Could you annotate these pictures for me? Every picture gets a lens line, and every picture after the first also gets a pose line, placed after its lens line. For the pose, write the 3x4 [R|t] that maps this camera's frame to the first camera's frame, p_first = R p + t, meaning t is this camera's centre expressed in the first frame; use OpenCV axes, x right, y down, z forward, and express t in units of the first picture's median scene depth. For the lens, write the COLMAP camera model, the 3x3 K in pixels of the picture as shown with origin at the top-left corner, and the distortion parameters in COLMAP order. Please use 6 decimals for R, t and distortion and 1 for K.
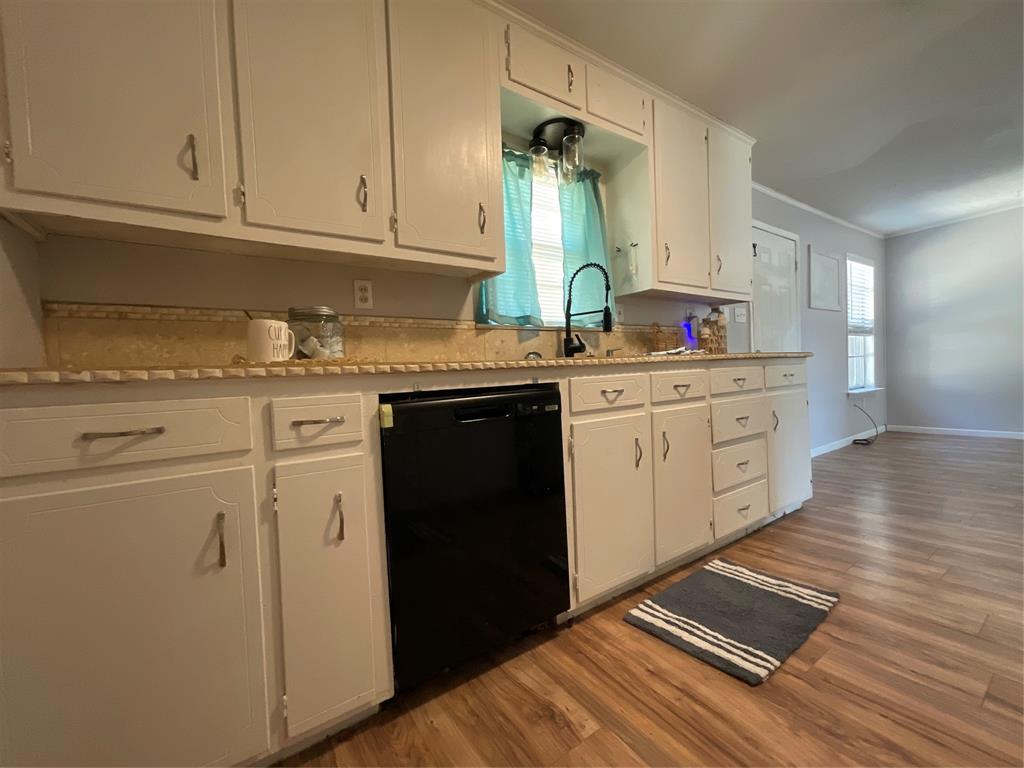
lens RADIAL K [[419.3, 0, 512.0], [0, 419.3, 384.0], [0, 0, 1]] dist [0.000565, -0.000344]
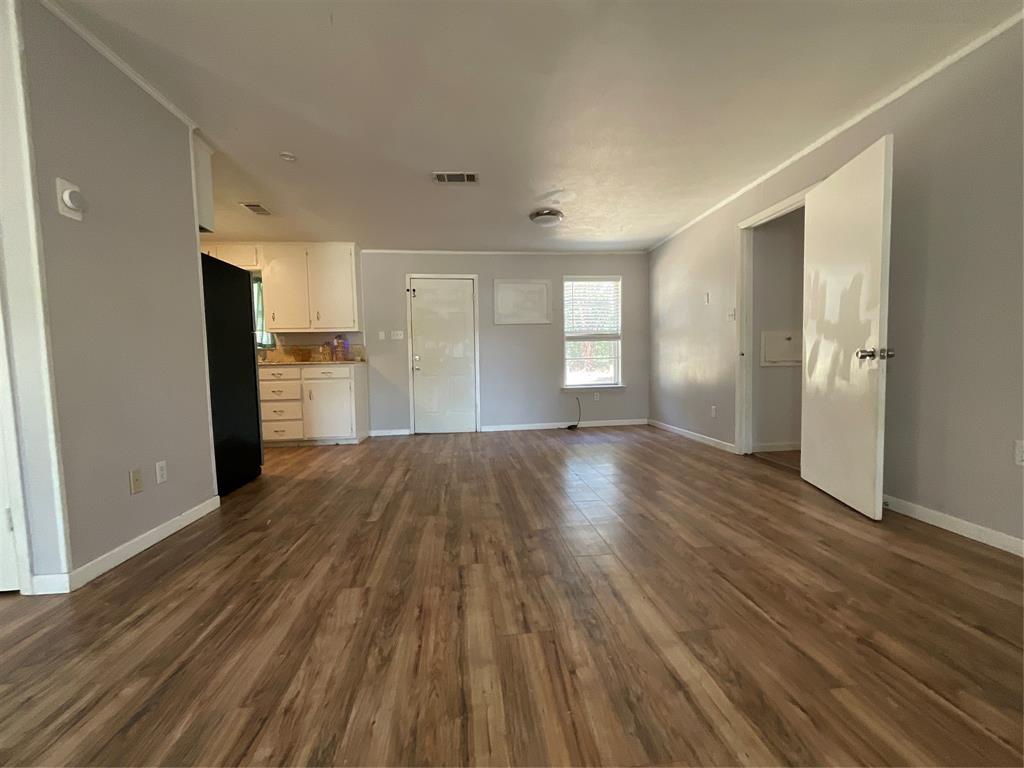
lens RADIAL K [[419.3, 0, 512.0], [0, 419.3, 384.0], [0, 0, 1]] dist [0.000565, -0.000344]
pose [[0.884860, 0.051563, -0.462995, 1.254986], [-0.029119, 0.998034, 0.055498, -0.055677], [0.464947, -0.035626, 0.884621, -0.201101]]
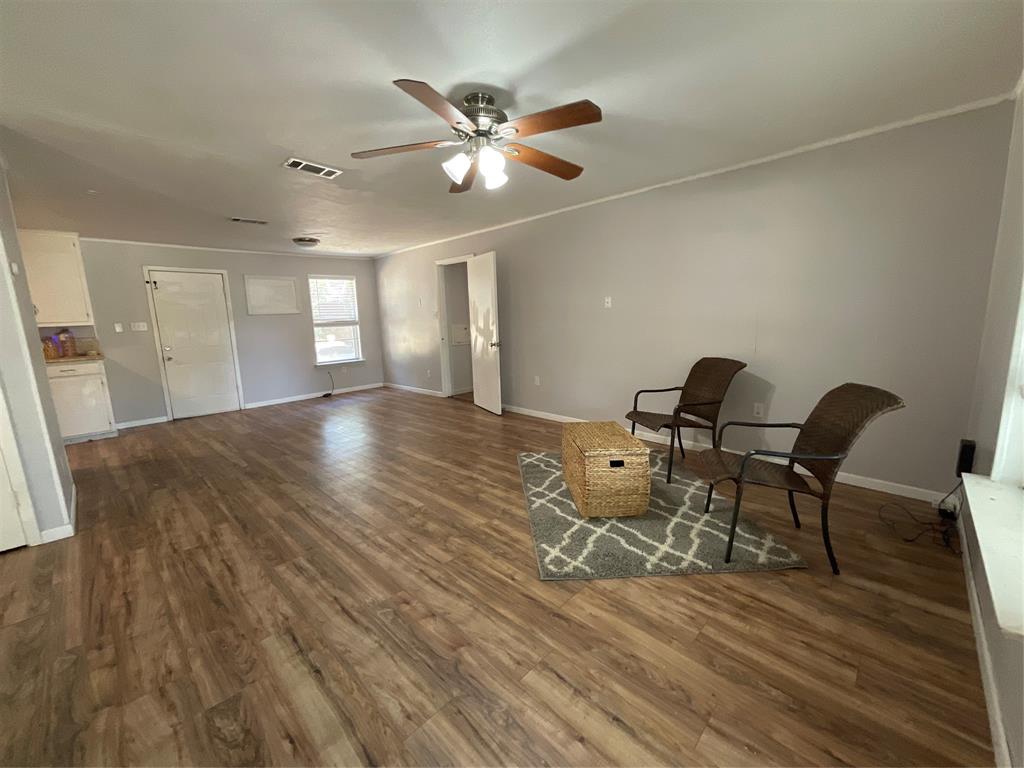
lens RADIAL K [[419.3, 0, 512.0], [0, 419.3, 384.0], [0, 0, 1]] dist [0.000565, -0.000344]
pose [[0.980766, -0.020660, 0.194088, 1.222301], [-0.005428, 0.991110, 0.132931, -0.122206], [-0.195109, -0.131428, 0.971936, -0.706134]]
